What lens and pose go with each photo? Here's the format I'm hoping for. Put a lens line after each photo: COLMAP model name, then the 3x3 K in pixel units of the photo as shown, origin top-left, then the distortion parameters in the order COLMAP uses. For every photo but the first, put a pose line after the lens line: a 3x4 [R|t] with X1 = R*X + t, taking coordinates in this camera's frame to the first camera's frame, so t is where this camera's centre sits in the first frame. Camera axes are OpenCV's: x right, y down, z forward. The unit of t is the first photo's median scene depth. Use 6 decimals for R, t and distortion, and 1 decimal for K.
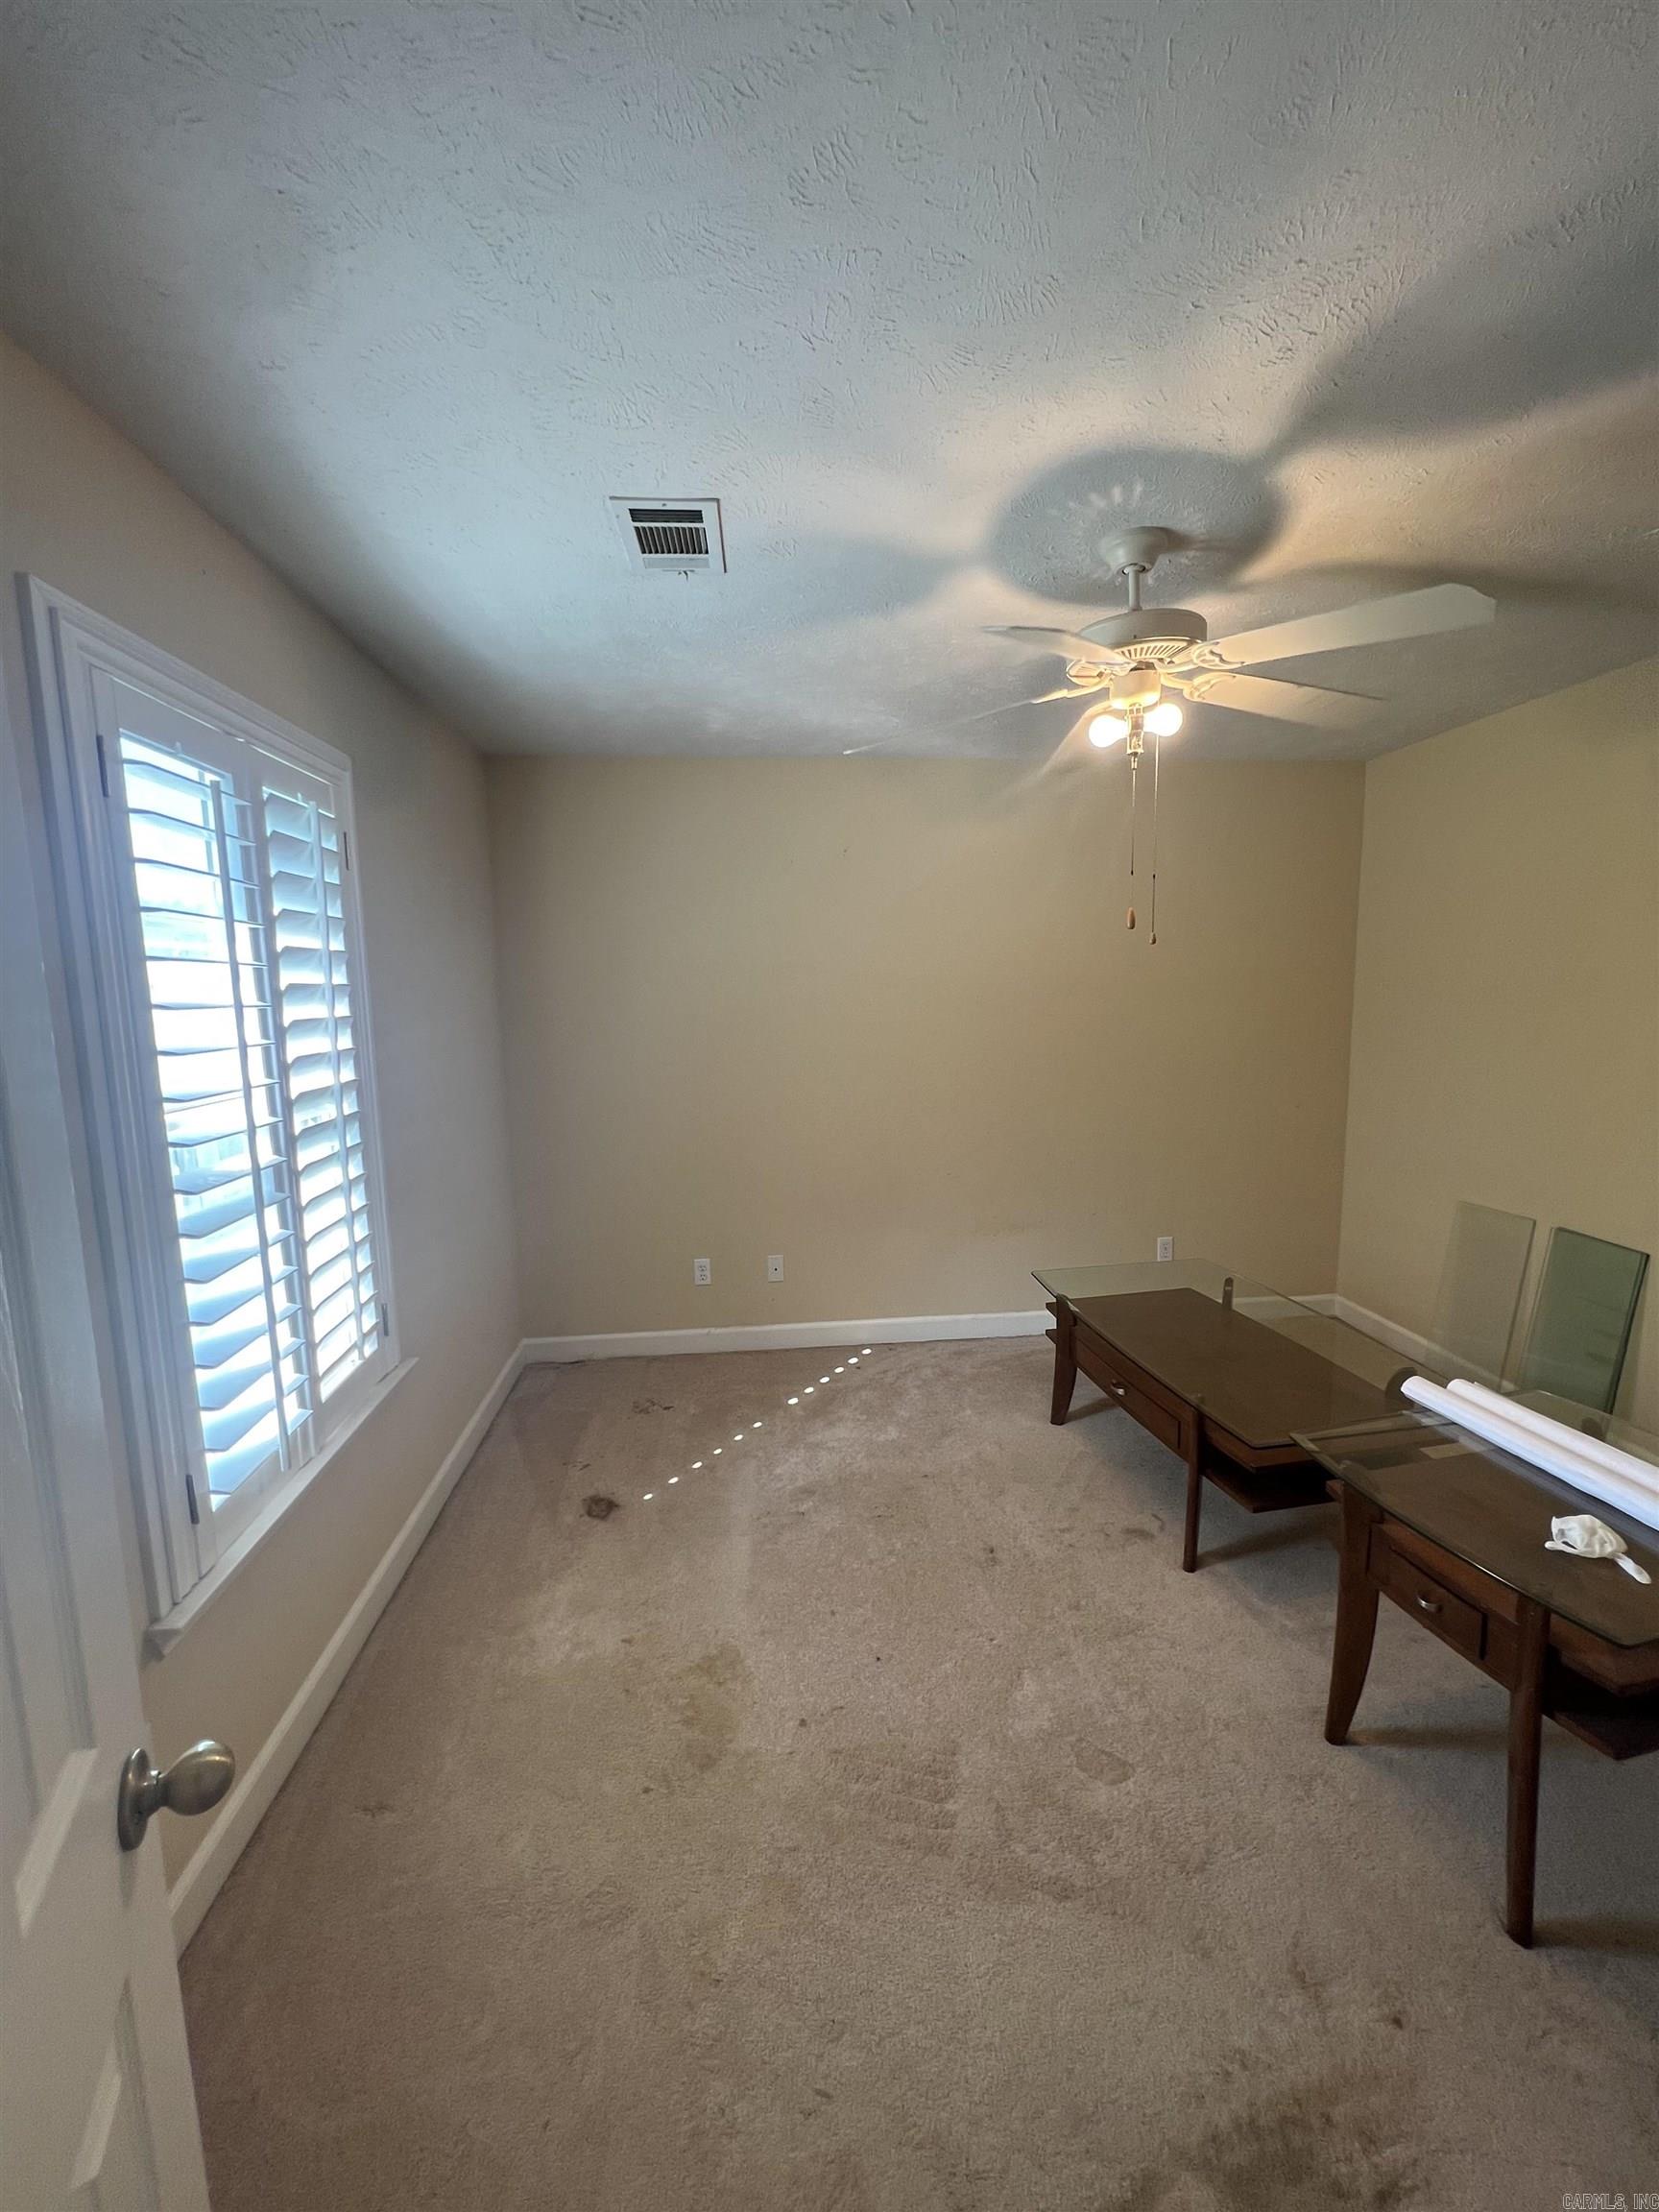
lens RADIAL K [[893.0, 0, 831.6], [0, 893.0, 1099.6], [0, 0, 1]] dist [-0.002605, 0.000984]
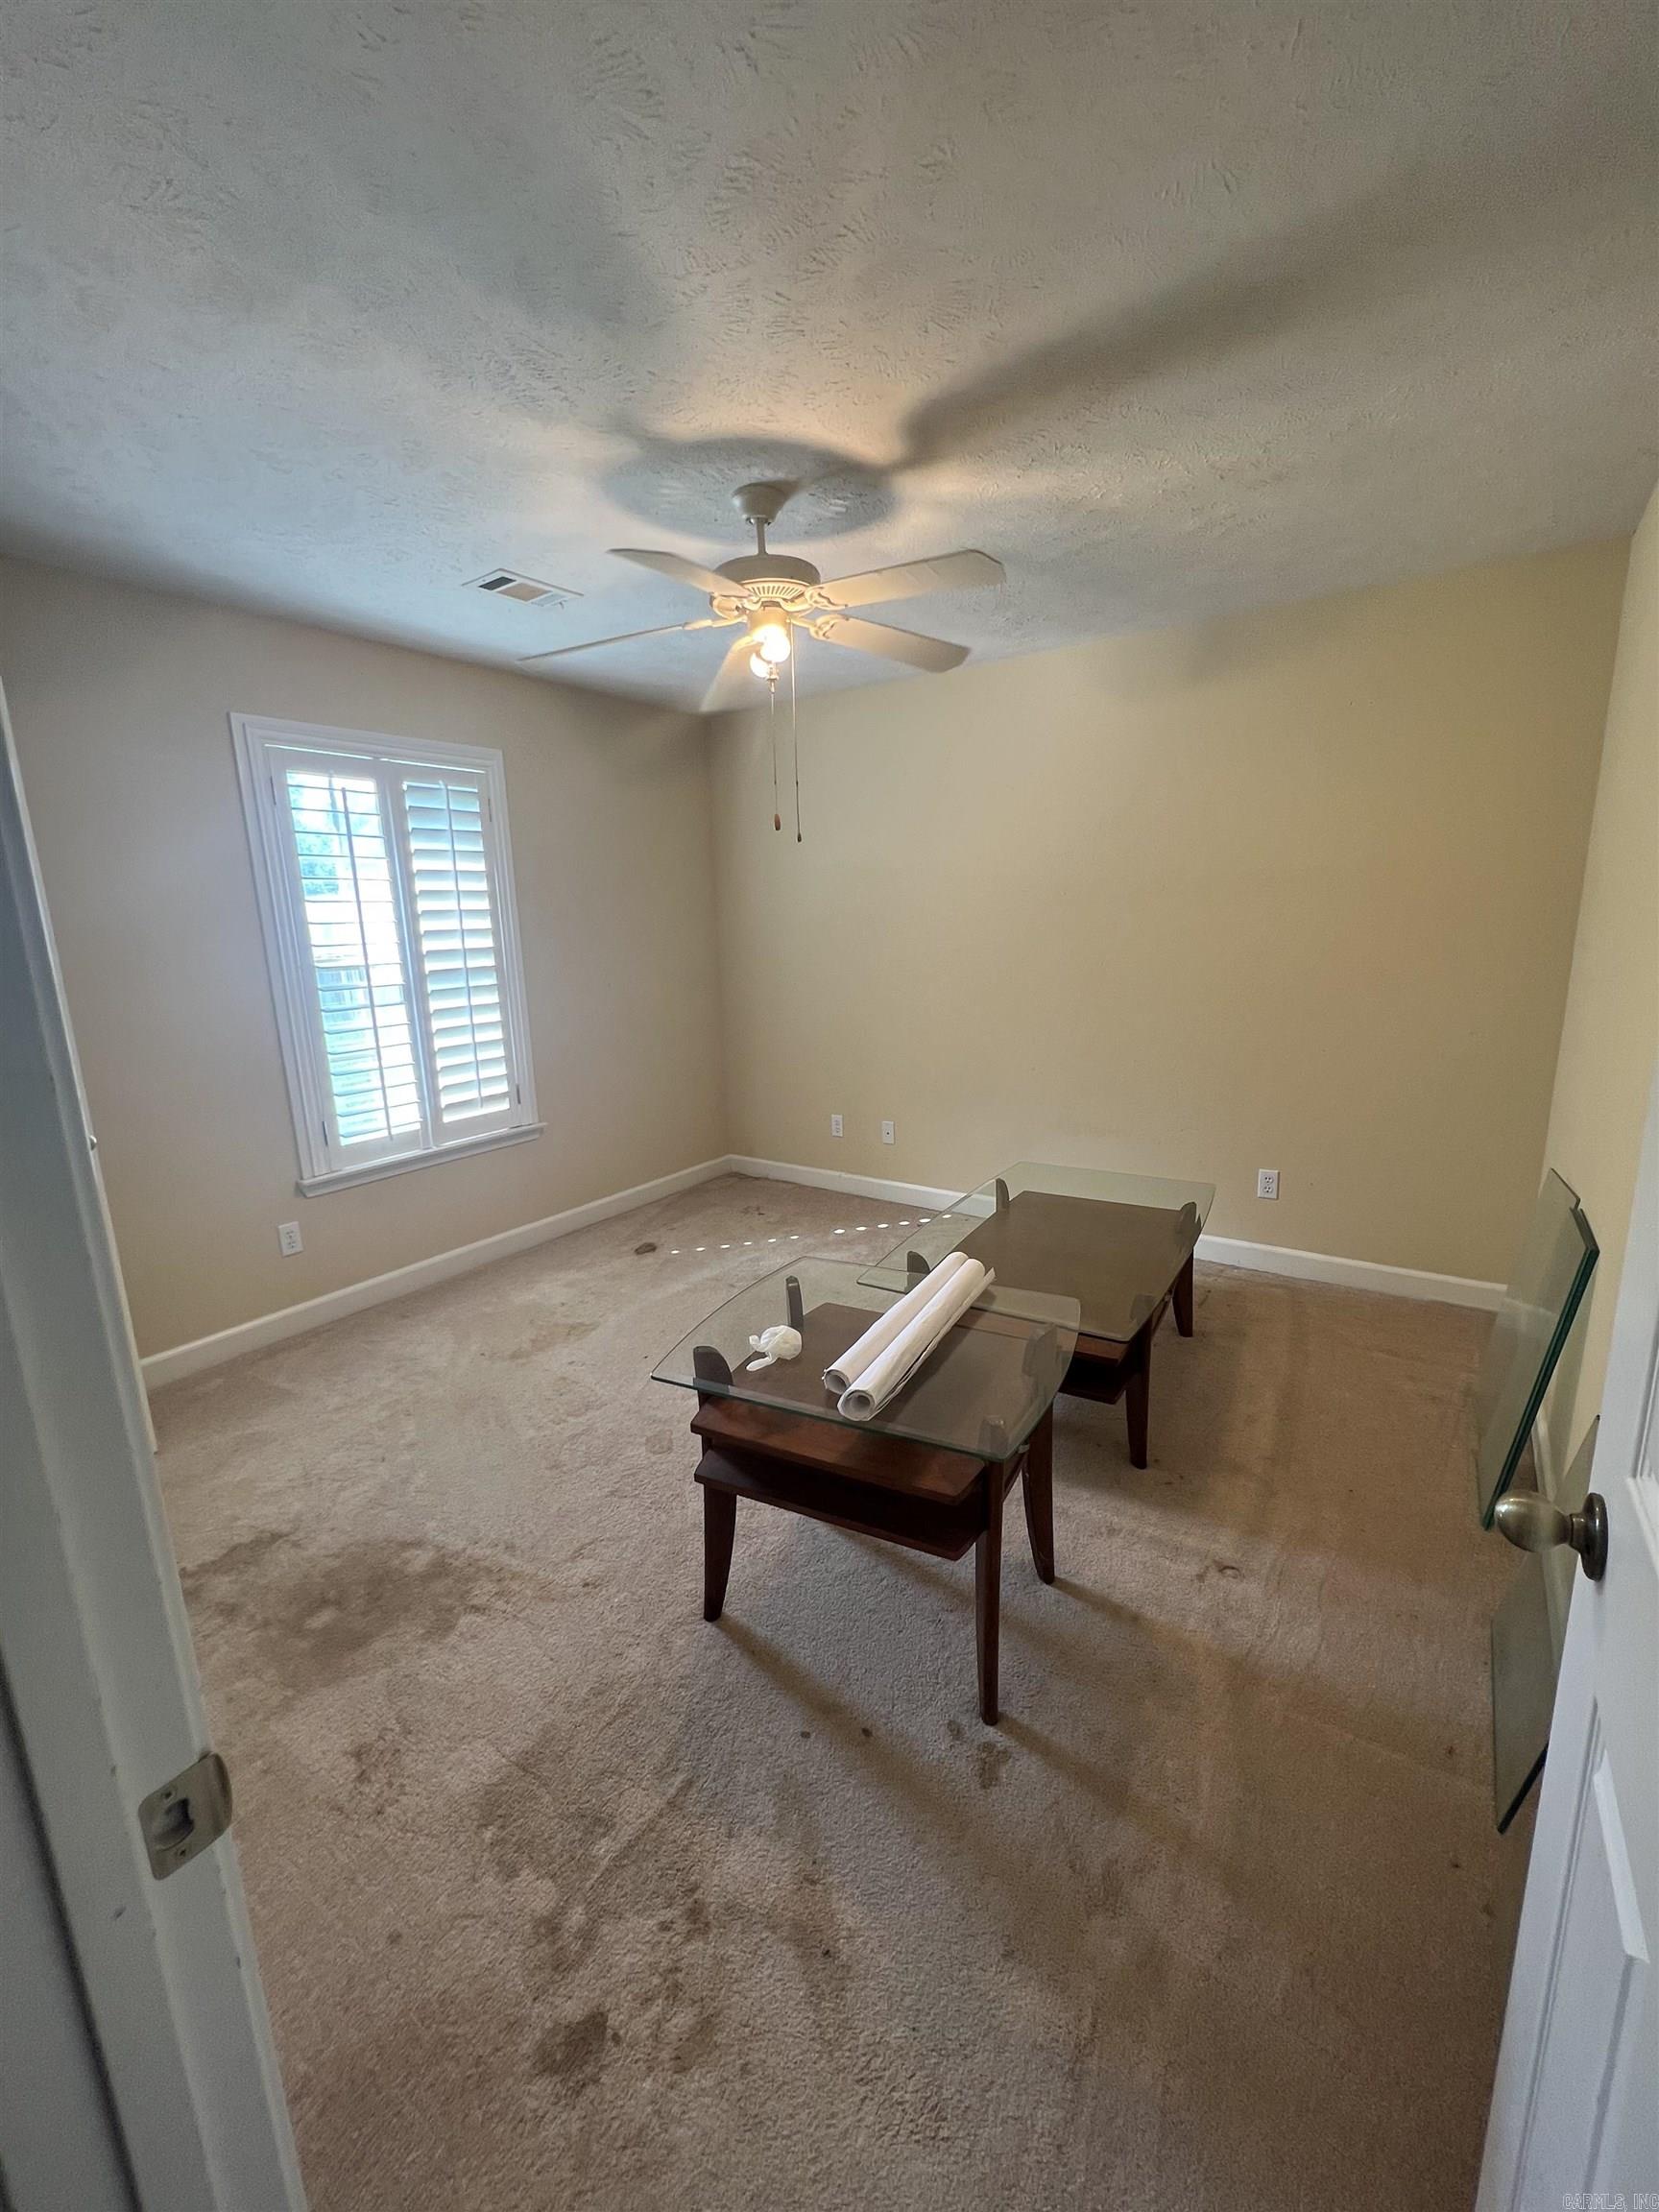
lens RADIAL K [[893.0, 0, 831.6], [0, 893.0, 1099.6], [0, 0, 1]] dist [-0.002605, 0.000984]
pose [[0.779651, 0.138575, -0.610689, 0.852301], [-0.074365, 0.988796, 0.129433, -0.002889], [0.621783, -0.055499, 0.781220, 0.046380]]
